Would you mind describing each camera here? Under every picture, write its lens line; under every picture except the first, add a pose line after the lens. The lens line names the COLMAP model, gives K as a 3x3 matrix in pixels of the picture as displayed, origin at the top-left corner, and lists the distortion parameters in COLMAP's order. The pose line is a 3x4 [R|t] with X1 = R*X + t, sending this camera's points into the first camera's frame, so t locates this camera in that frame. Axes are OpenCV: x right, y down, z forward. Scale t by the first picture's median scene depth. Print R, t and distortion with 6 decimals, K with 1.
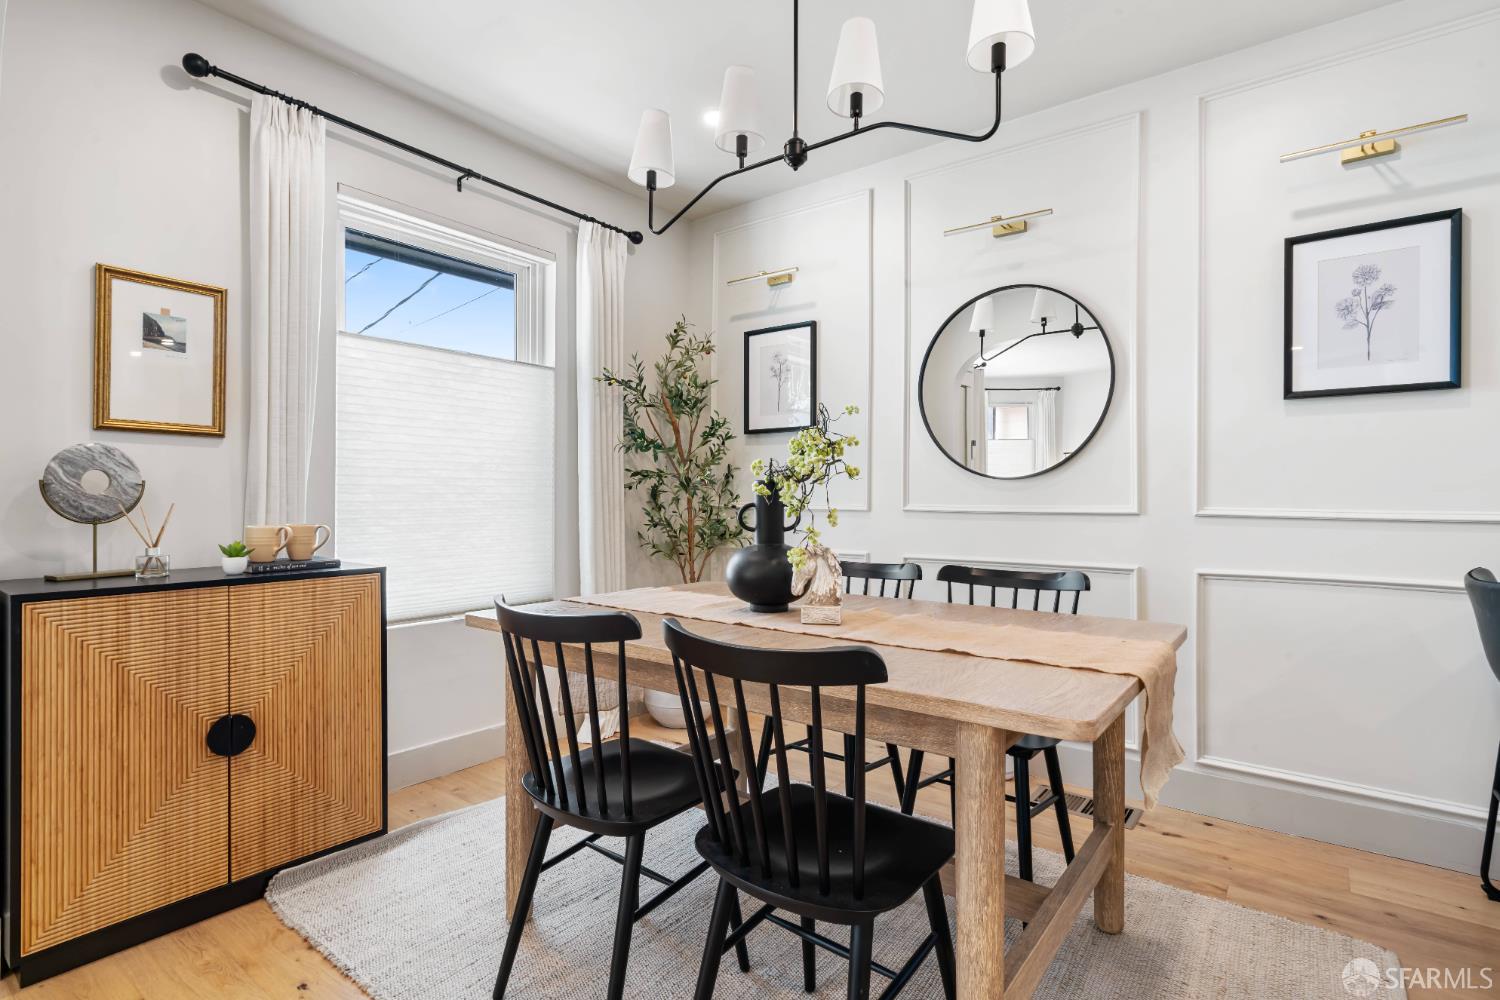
lens RADIAL K [[740.3, 0, 750.7], [0, 740.3, 497.5], [0, 0, 1]] dist [-0.000453, 0.000406]
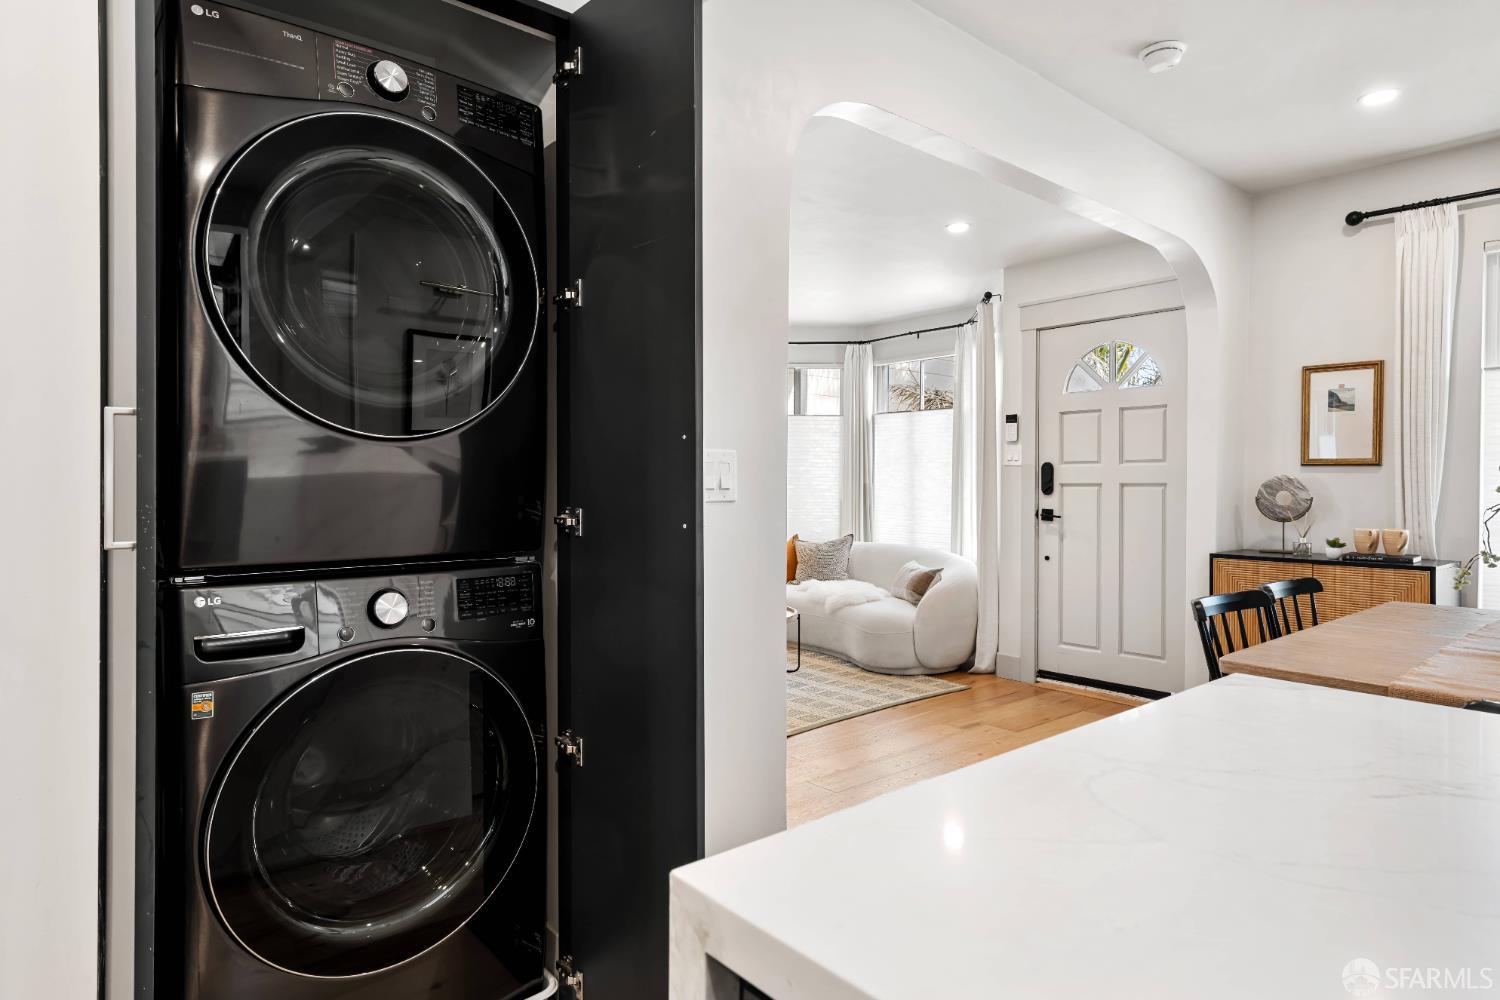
lens RADIAL K [[847.1, 0, 749.3], [0, 847.1, 489.5], [0, 0, 1]] dist [0.001469, -0.000101]
pose [[-0.208716, 0.002675, -0.977973, 1.146842], [-0.008093, 0.999957, 0.004462, -0.034129], [0.977943, 0.008846, -0.208686, 0.163179]]
